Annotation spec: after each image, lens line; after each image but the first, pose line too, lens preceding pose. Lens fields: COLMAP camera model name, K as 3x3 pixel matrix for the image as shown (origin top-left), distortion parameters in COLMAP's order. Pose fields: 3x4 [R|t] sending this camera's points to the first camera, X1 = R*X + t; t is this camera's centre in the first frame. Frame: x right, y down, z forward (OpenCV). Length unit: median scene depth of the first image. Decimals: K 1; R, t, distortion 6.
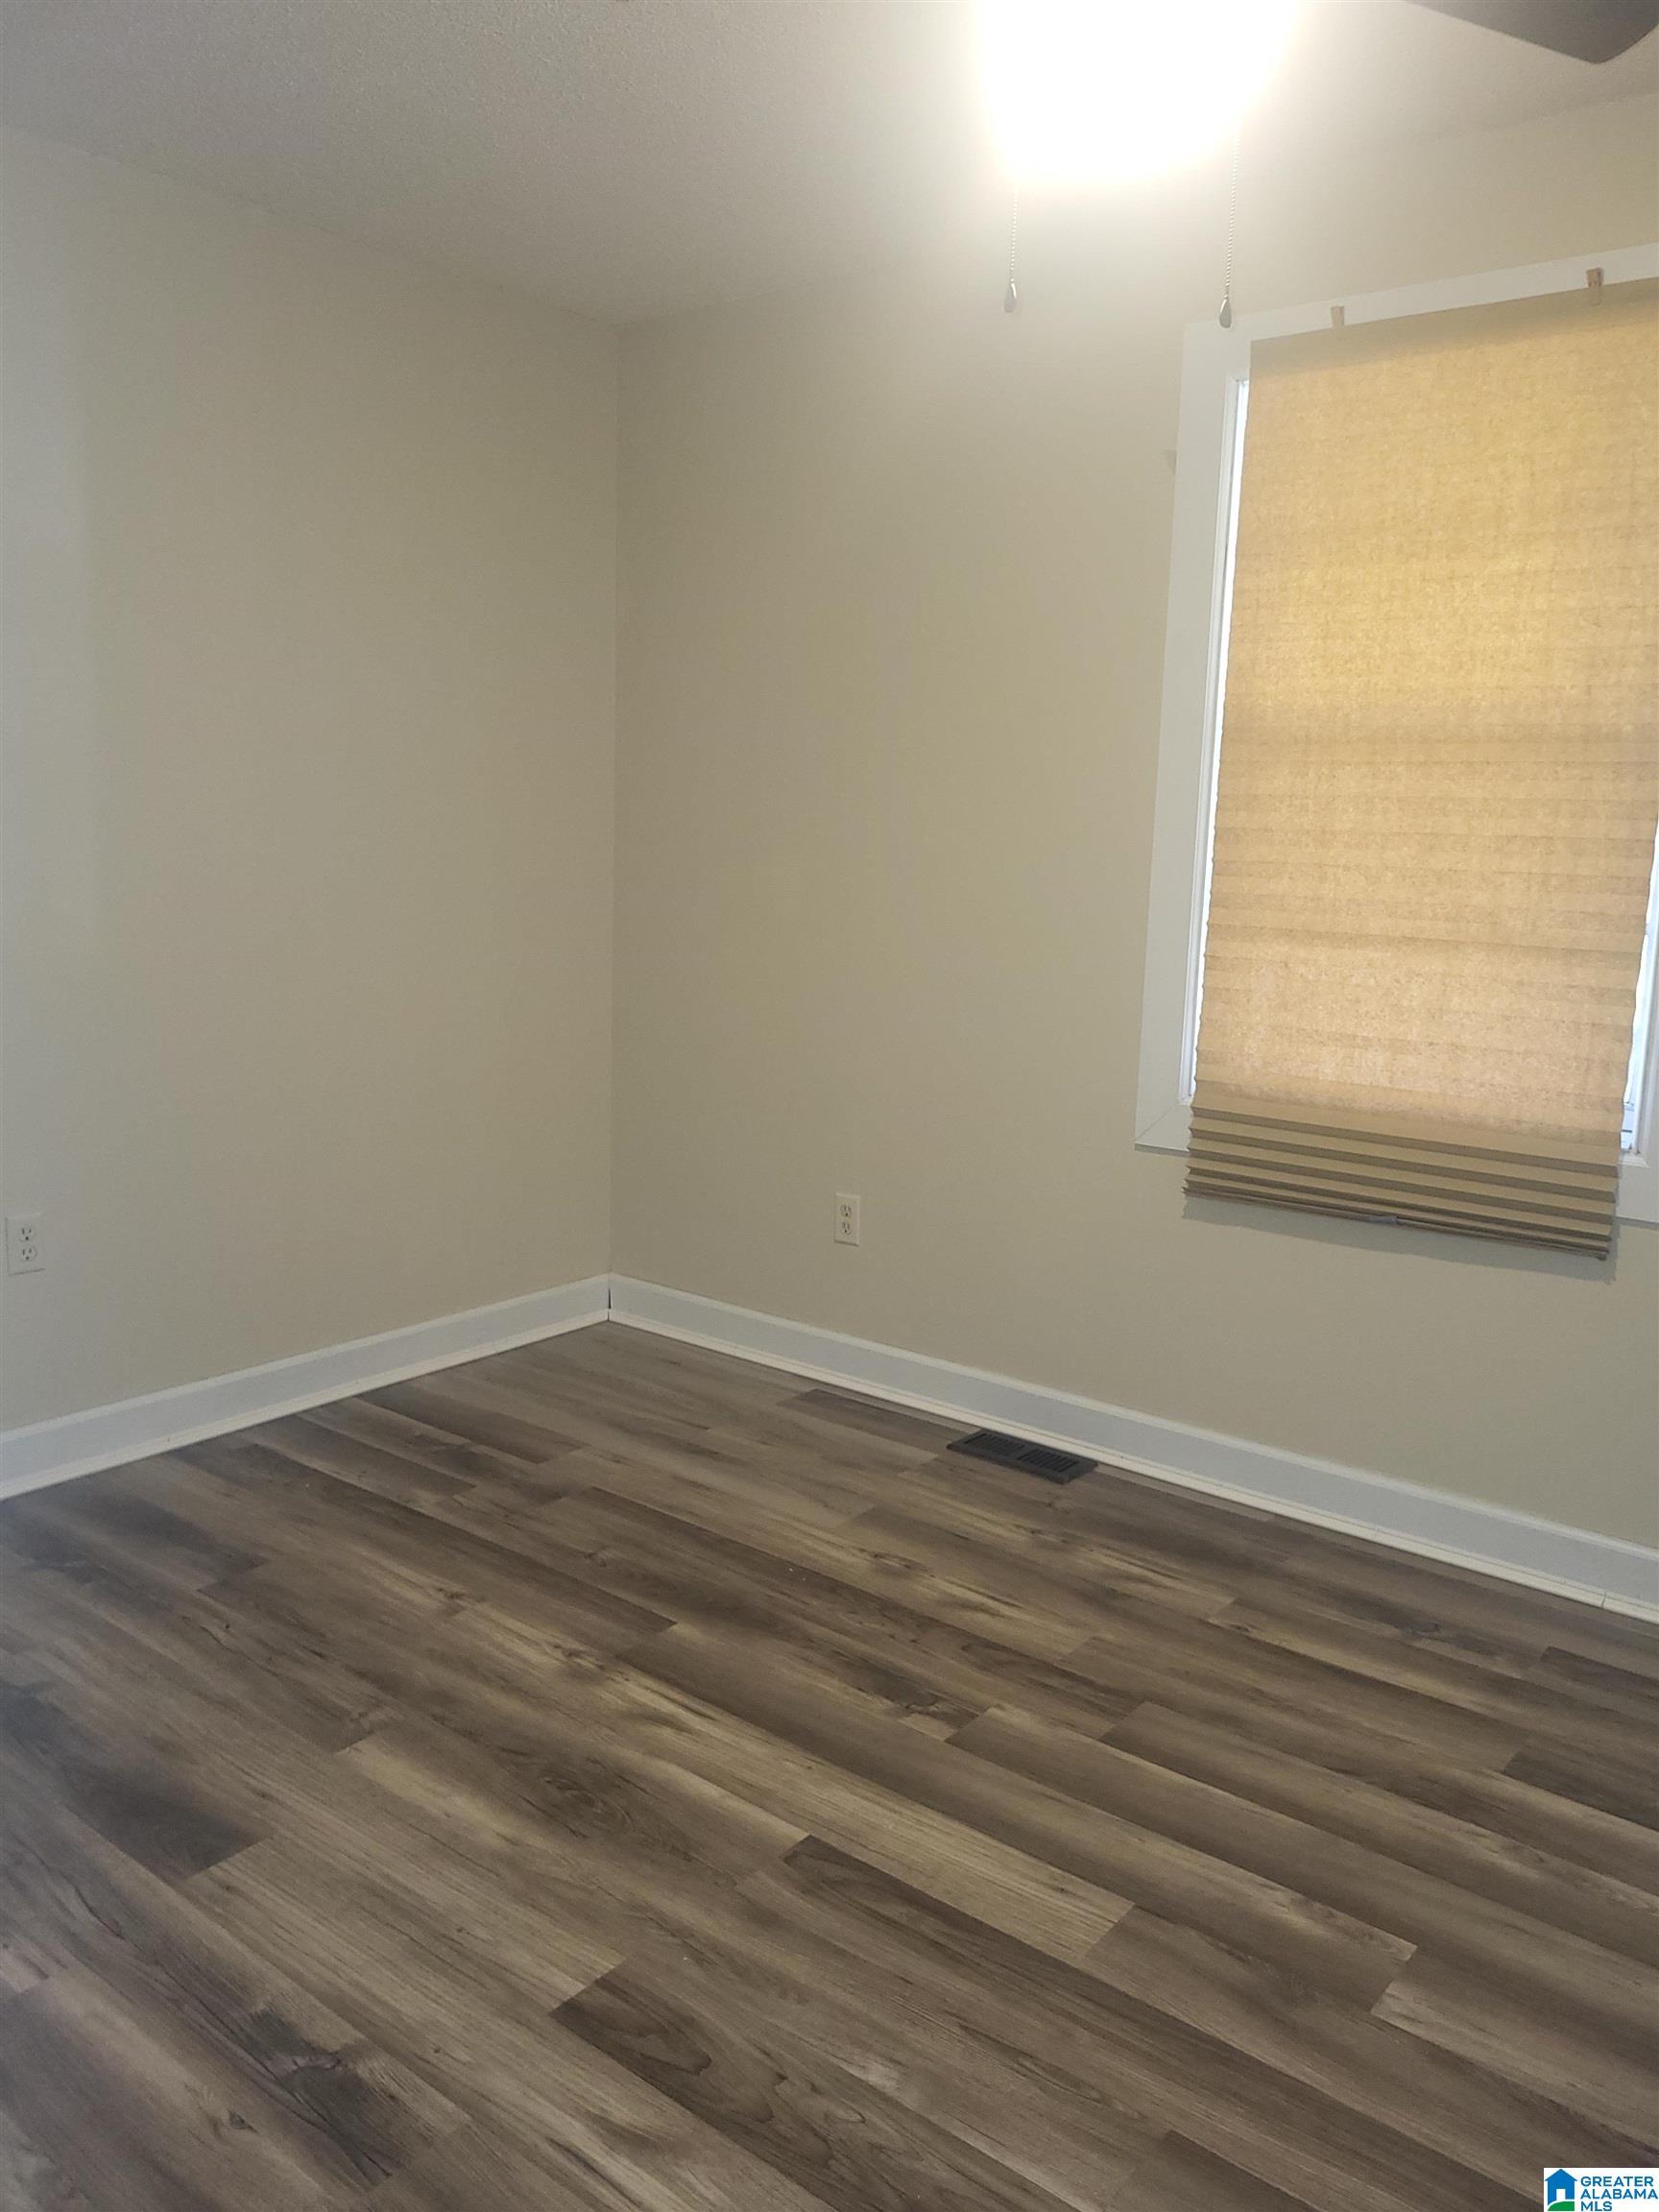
lens RADIAL K [[1750.9, 0, 829.5], [0, 1750.9, 1106.0], [0, 0, 1]] dist [0.044020, -0.018261]
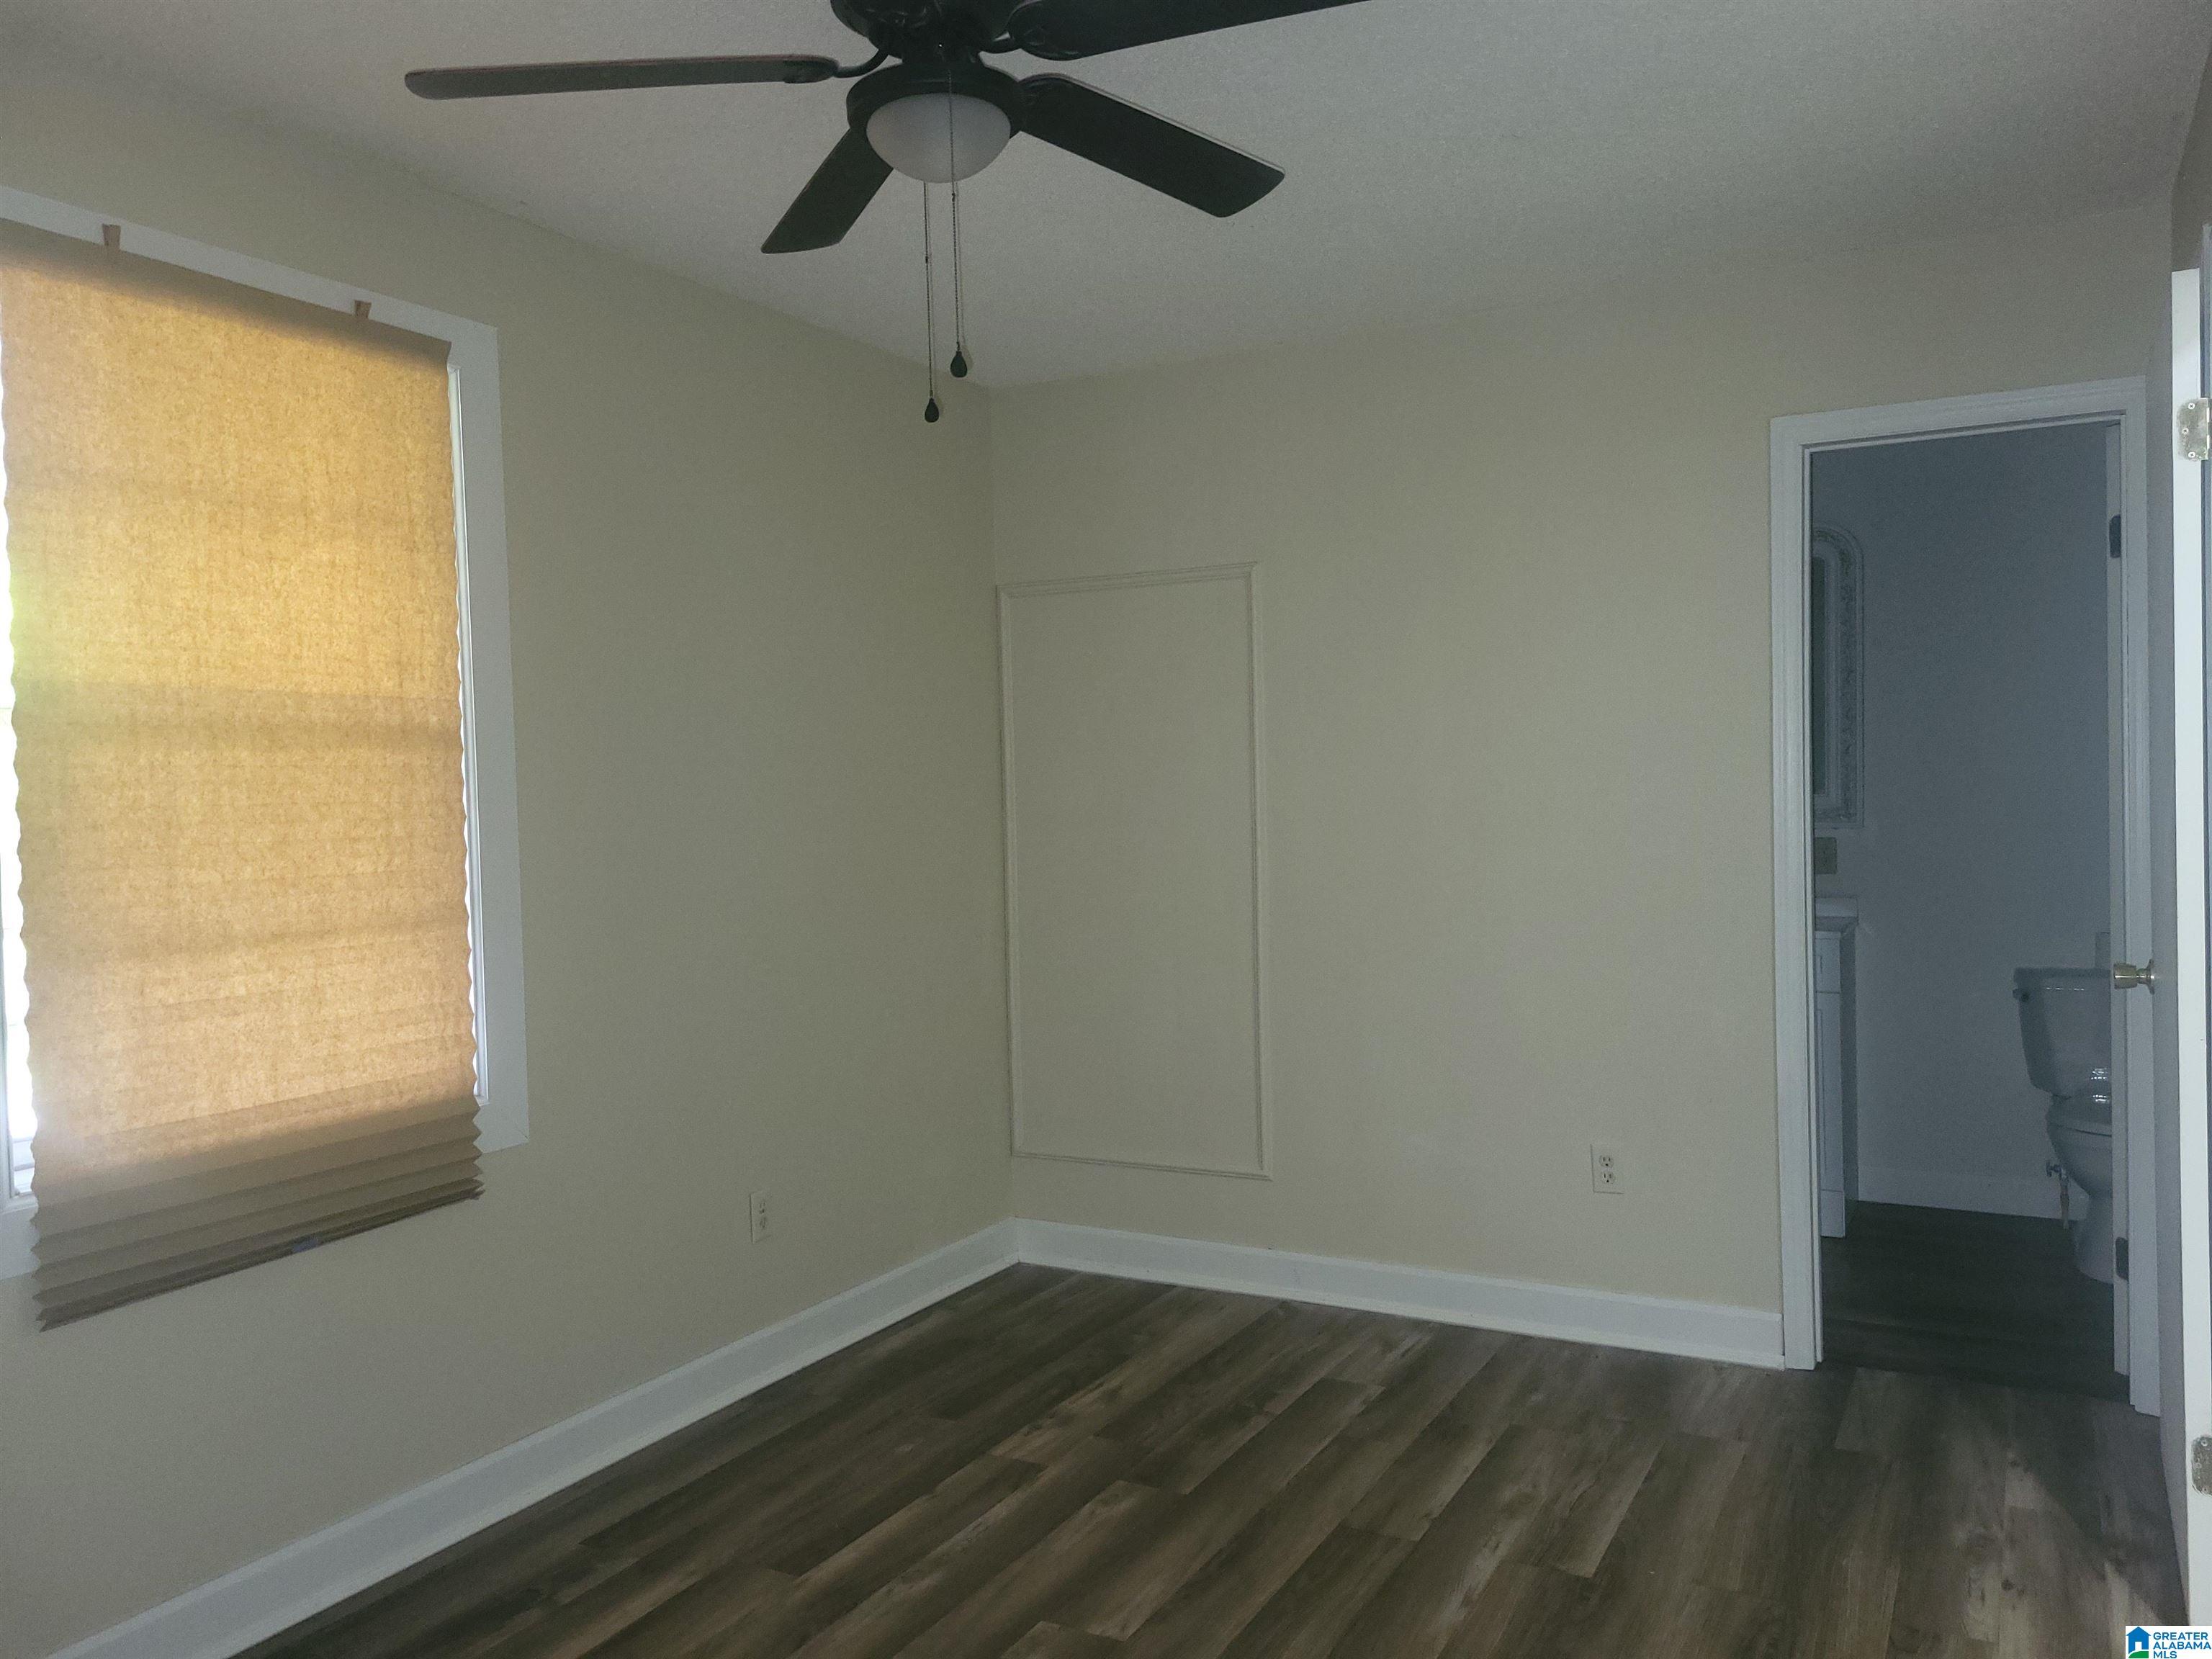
lens RADIAL K [[1750.9, 0, 1106.0], [0, 1750.9, 829.5], [0, 0, 1]] dist [0.044020, -0.018261]
pose [[-0.202595, -0.045637, 0.978199, -0.681662], [0.183975, 0.979353, 0.083795, -0.152719], [-0.961825, 0.196941, -0.190016, 0.777155]]
